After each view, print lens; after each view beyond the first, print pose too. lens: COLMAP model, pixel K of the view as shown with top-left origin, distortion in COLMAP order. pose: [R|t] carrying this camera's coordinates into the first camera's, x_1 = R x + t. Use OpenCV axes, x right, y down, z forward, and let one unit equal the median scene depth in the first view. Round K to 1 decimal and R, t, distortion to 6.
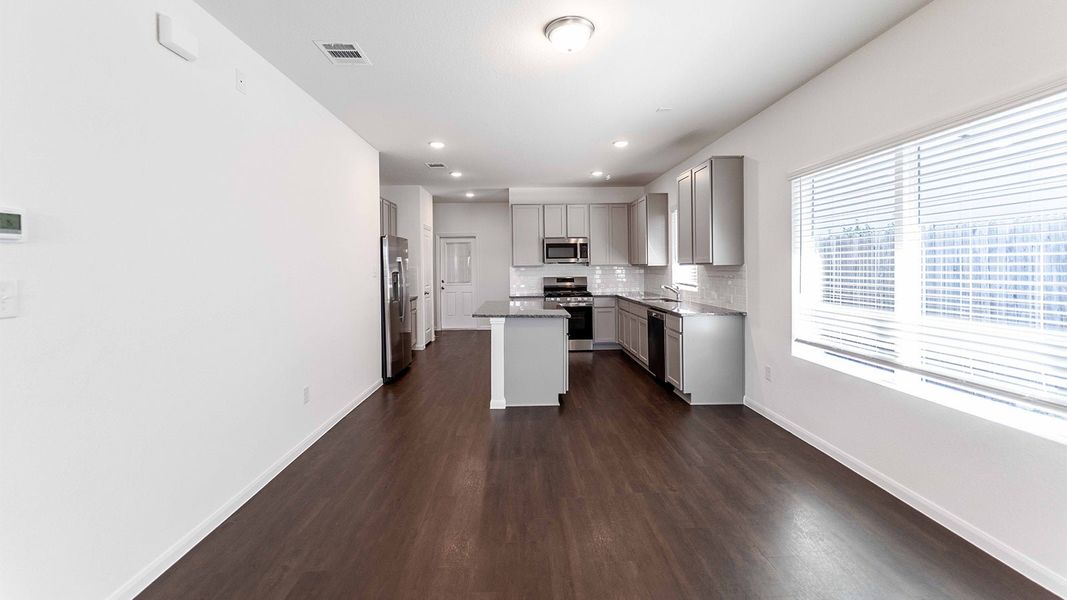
lens RADIAL K [[429.0, 0, 529.4], [0, 429.0, 272.0], [0, 0, 1]] dist [-0.000385, -0.000490]
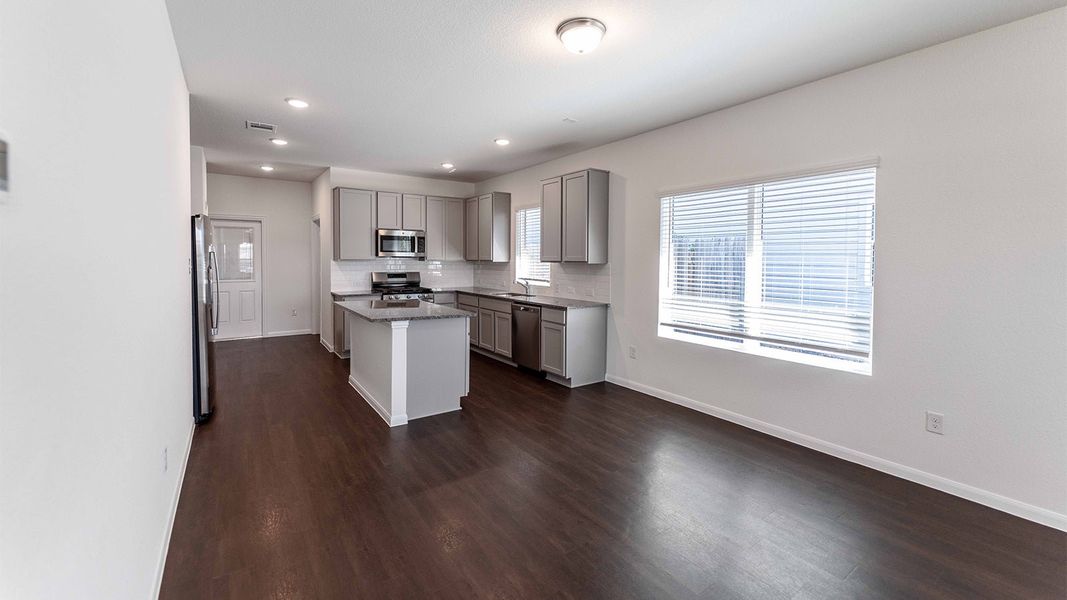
lens RADIAL K [[429.0, 0, 534.2], [0, 429.0, 272.7], [0, 0, 1]] dist [-0.000385, -0.000490]
pose [[0.829062, 0.001107, 0.559155, -0.258696], [-0.011195, 0.999830, 0.014619, -0.005452], [-0.559044, -0.018380, 0.828934, 0.098410]]
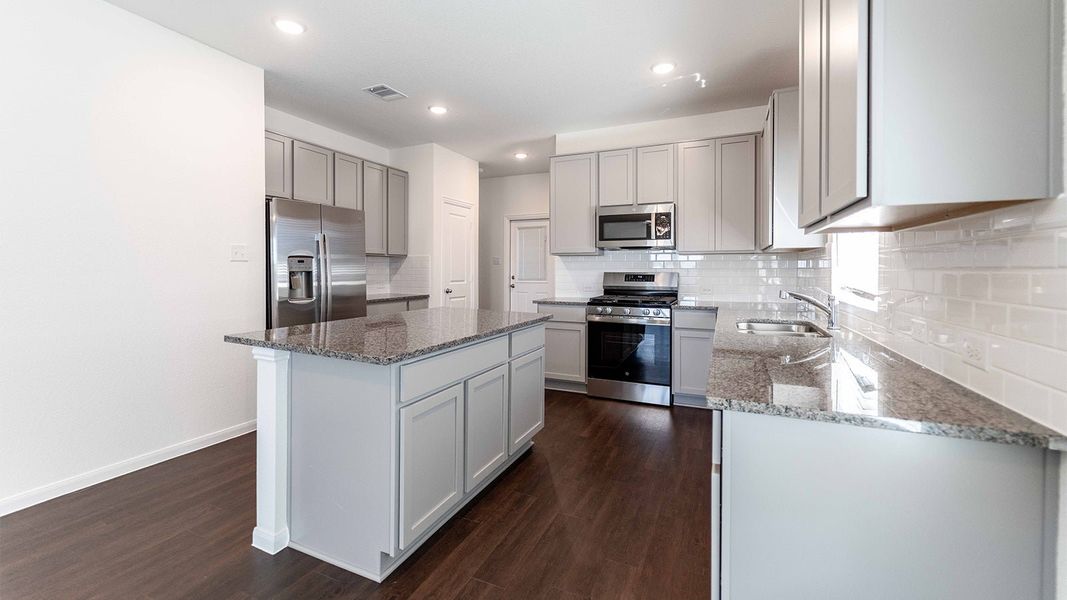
lens RADIAL K [[429.0, 0, 530.7], [0, 429.0, 272.9], [0, 0, 1]] dist [-0.000385, -0.000490]
pose [[0.901774, 0.018236, -0.431824, 0.281400], [-0.018520, 0.999822, 0.003548, 0.017821], [0.431812, 0.004798, 0.901951, 0.550853]]
